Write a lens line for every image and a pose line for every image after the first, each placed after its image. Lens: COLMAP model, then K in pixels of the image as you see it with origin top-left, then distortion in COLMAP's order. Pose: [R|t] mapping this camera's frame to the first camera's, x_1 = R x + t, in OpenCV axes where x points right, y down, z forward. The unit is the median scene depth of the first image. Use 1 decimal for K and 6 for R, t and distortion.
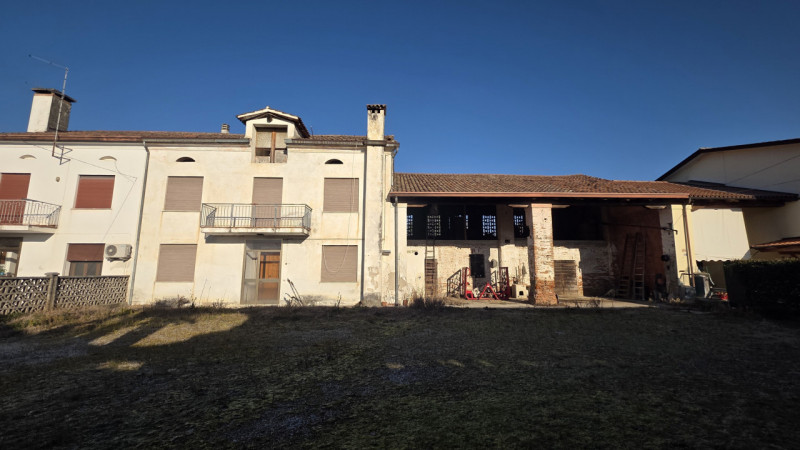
lens RADIAL K [[321.0, 0, 408.5], [0, 321.0, 228.9], [0, 0, 1]] dist [0.000997, 0.000020]
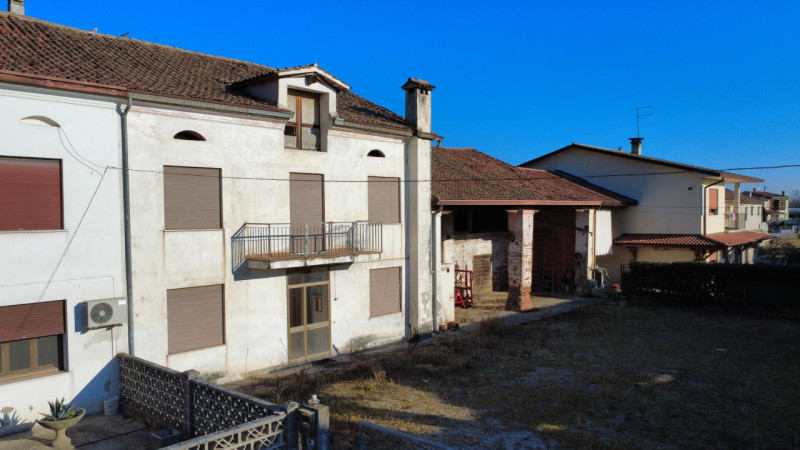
lens RADIAL K [[585.8, 0, 398.6], [0, 585.8, 237.2], [0, 0, 1]] dist [-0.001330, 0.005262]
pose [[0.712441, -0.034935, 0.700862, -1.144507], [-0.084088, 0.987313, 0.134691, -0.207515], [-0.696676, -0.154894, 0.700464, 0.008026]]
